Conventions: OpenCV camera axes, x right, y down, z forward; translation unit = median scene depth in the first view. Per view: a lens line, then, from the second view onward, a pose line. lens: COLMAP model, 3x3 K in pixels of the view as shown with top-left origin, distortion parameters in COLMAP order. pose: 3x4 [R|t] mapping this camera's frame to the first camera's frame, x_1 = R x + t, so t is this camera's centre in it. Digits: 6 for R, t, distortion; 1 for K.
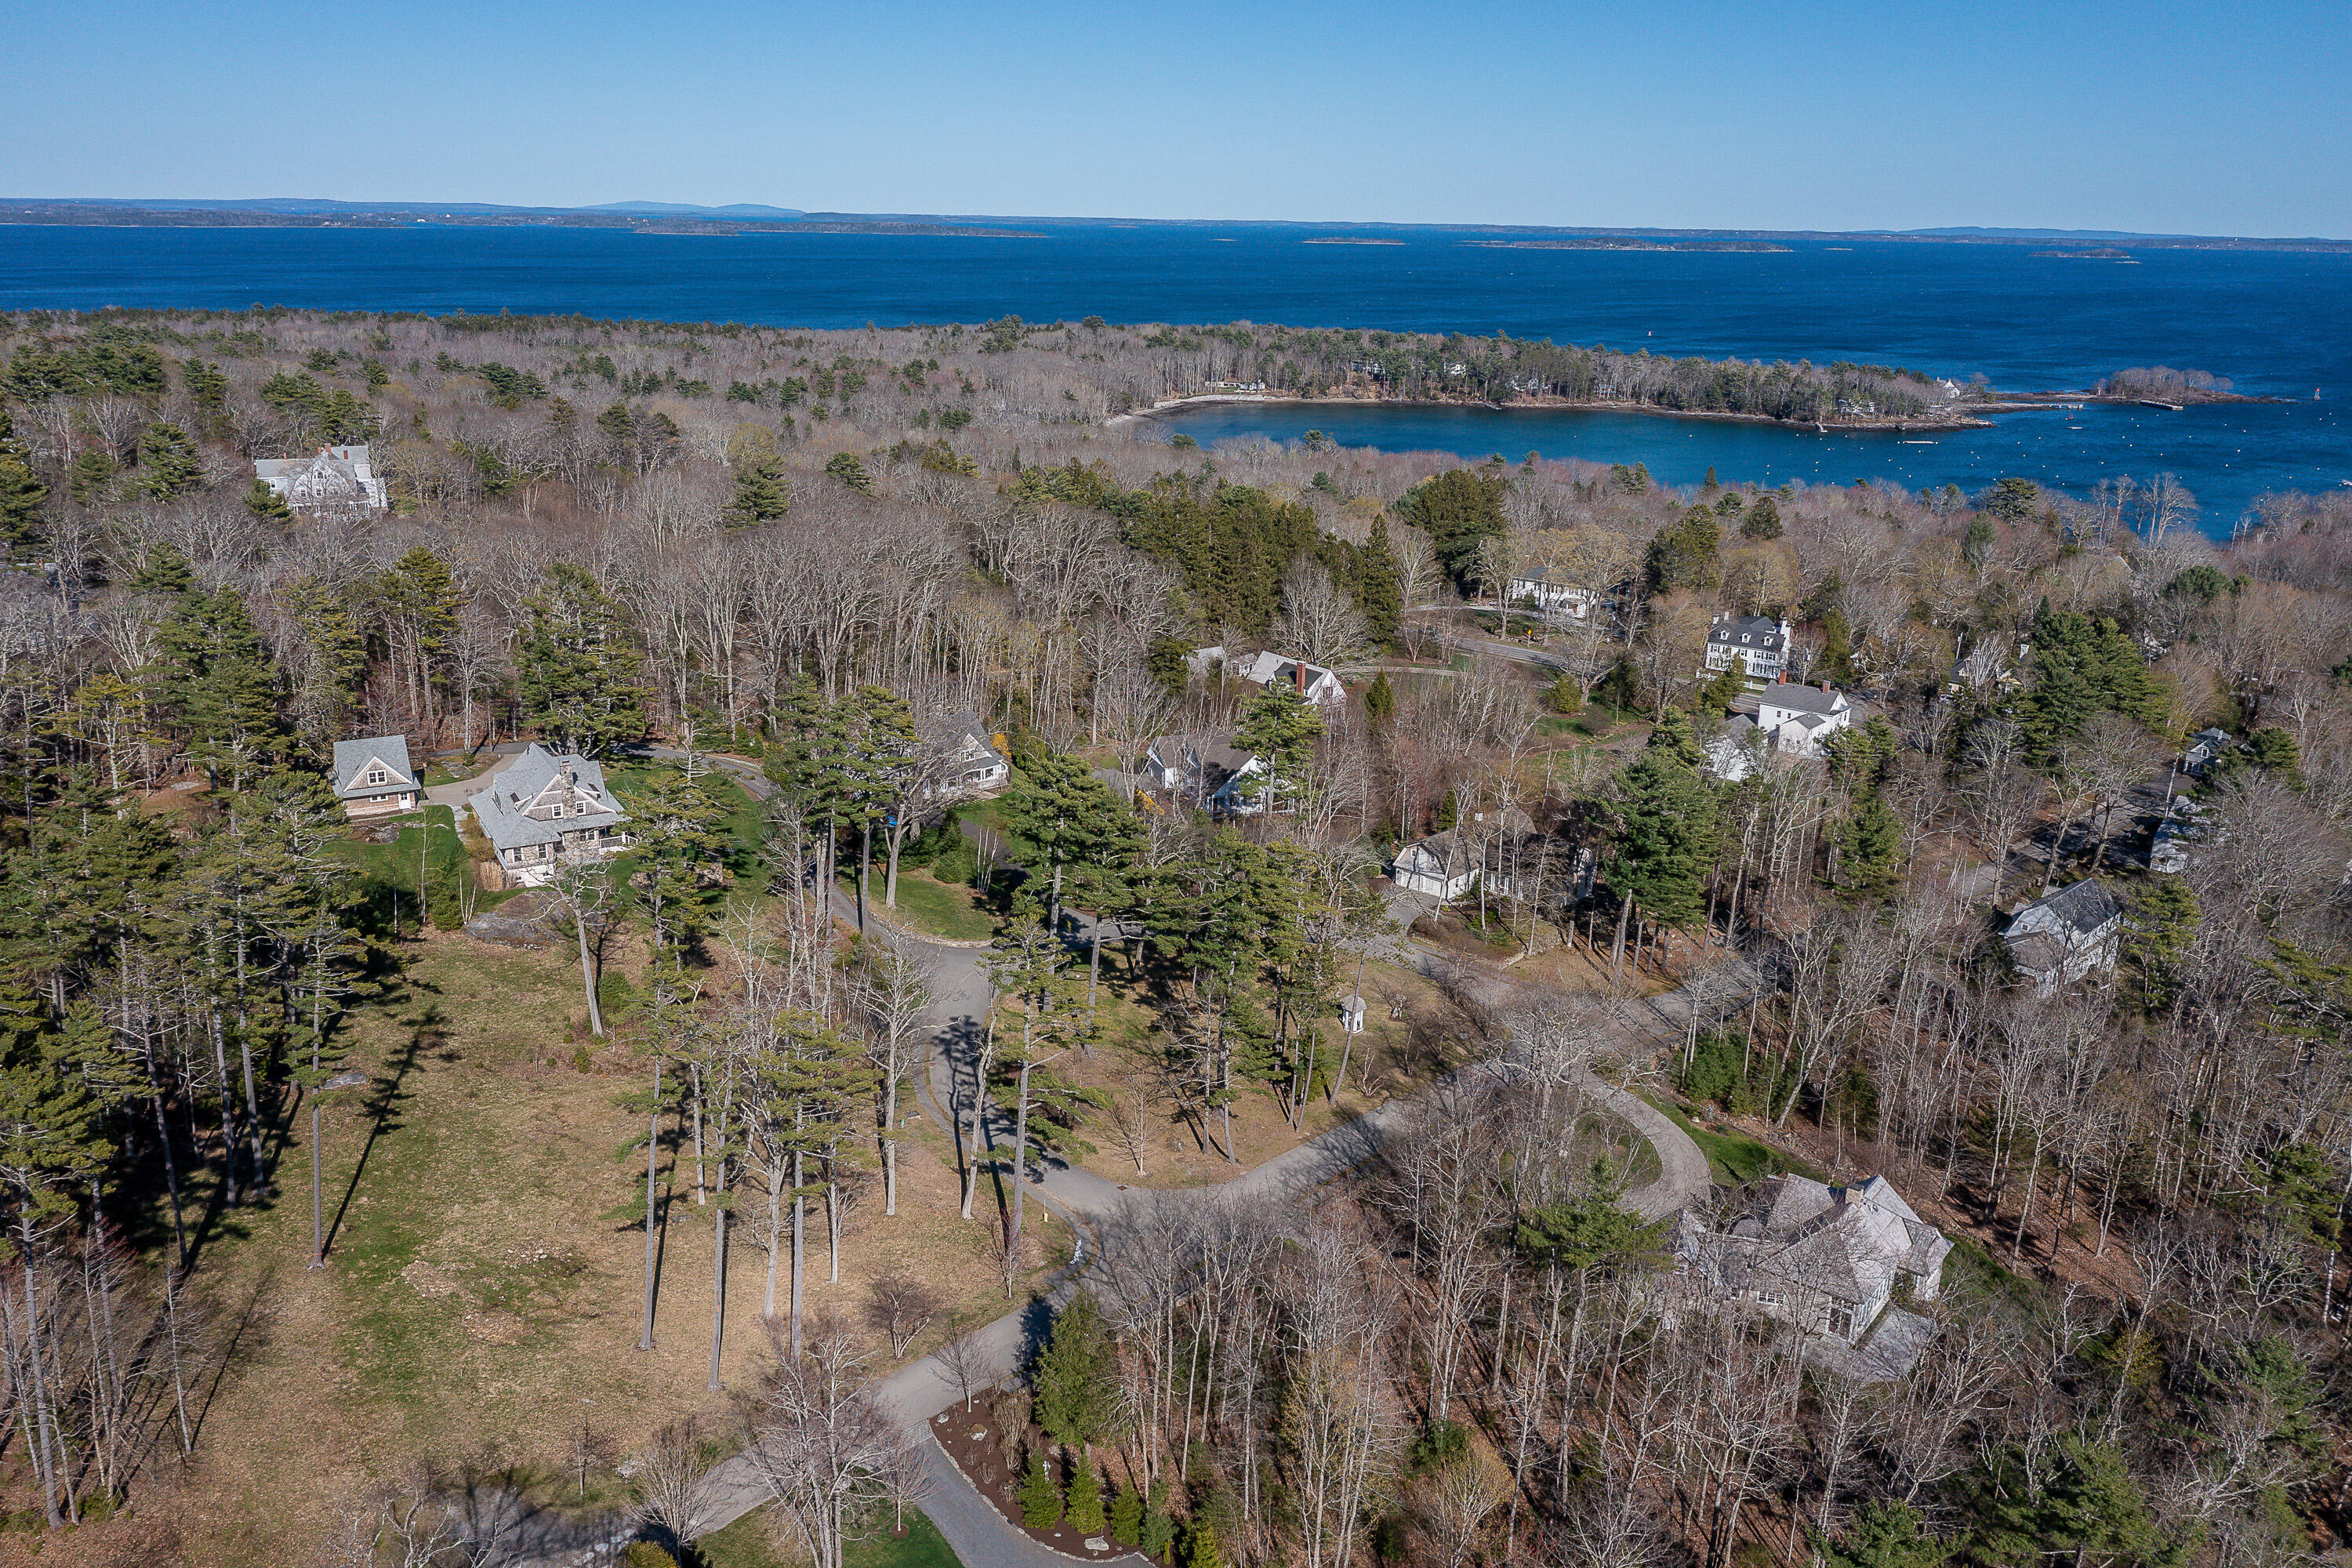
lens RADIAL K [[1885.7, 0, 1171.8], [0, 1885.7, 783.3], [0, 0, 1]] dist [-0.007252, 0.010656]
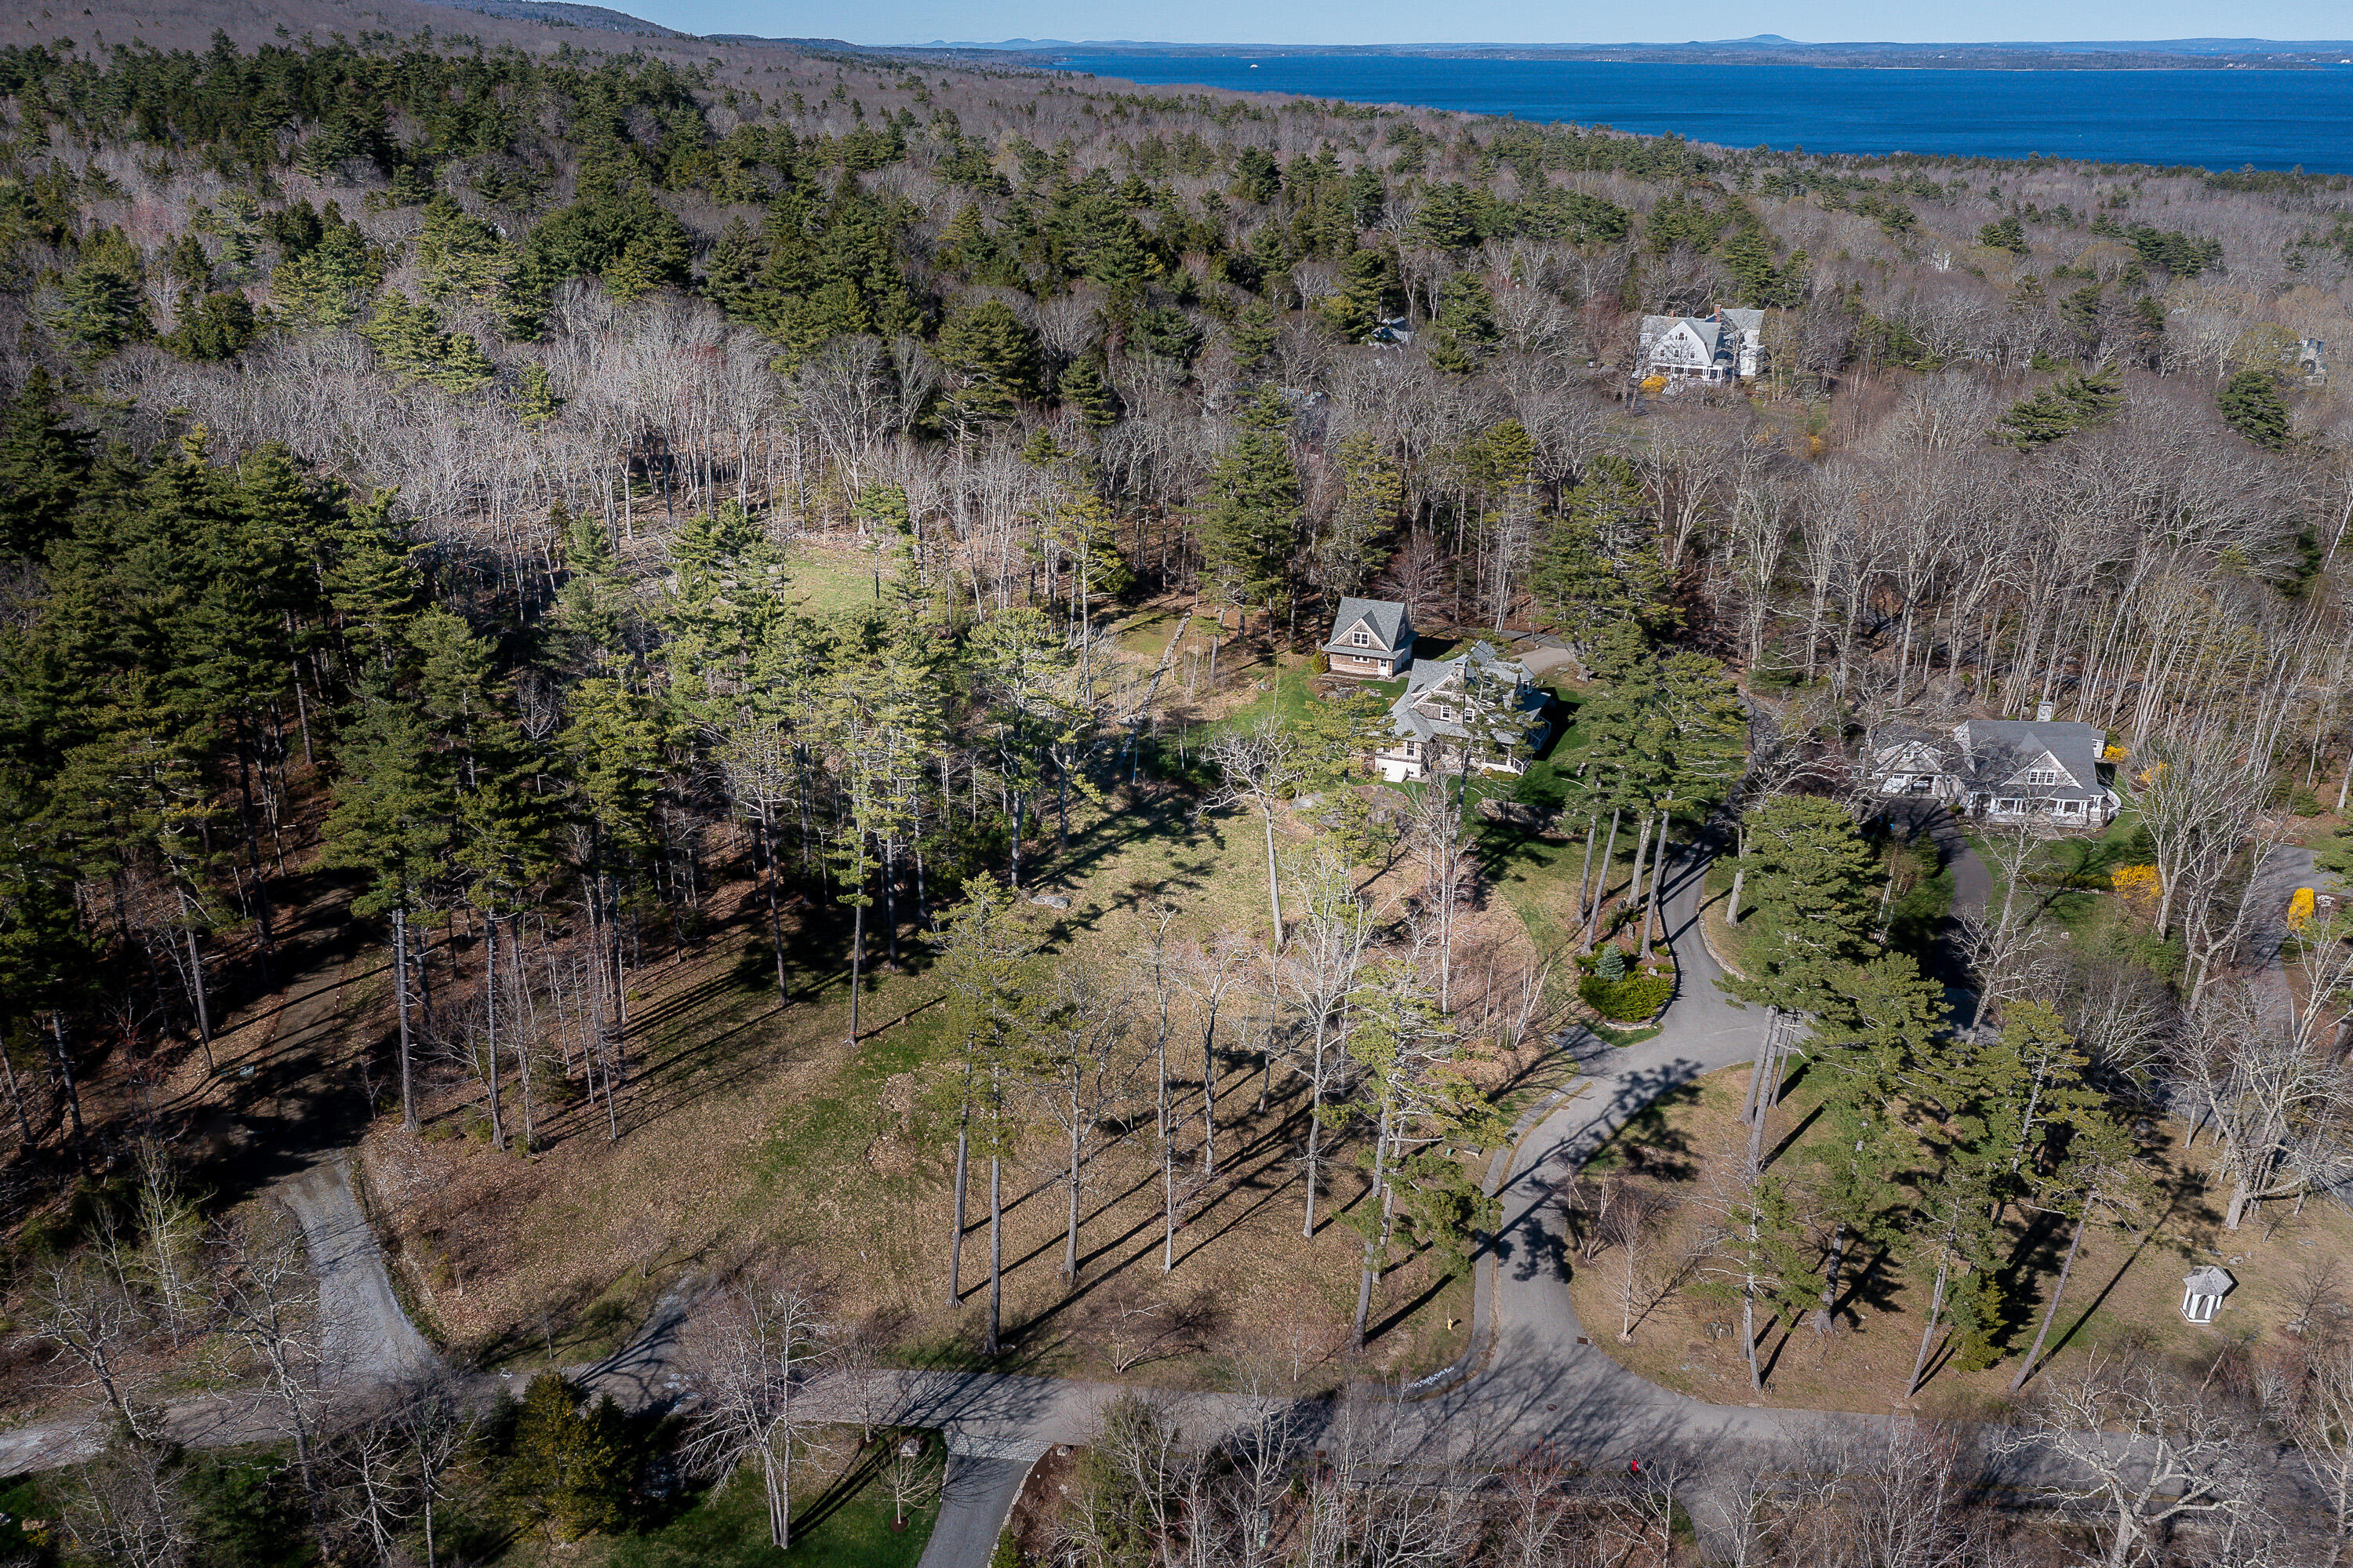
lens RADIAL K [[1916.4, 0, 1168.1], [0, 1916.4, 783.6], [0, 0, 1]] dist [-0.006809, 0.003964]
pose [[0.618722, 0.265875, -0.739252, 0.297521], [-0.213375, 0.962491, 0.167578, -0.079013], [0.756078, 0.054053, 0.652245, 0.251327]]
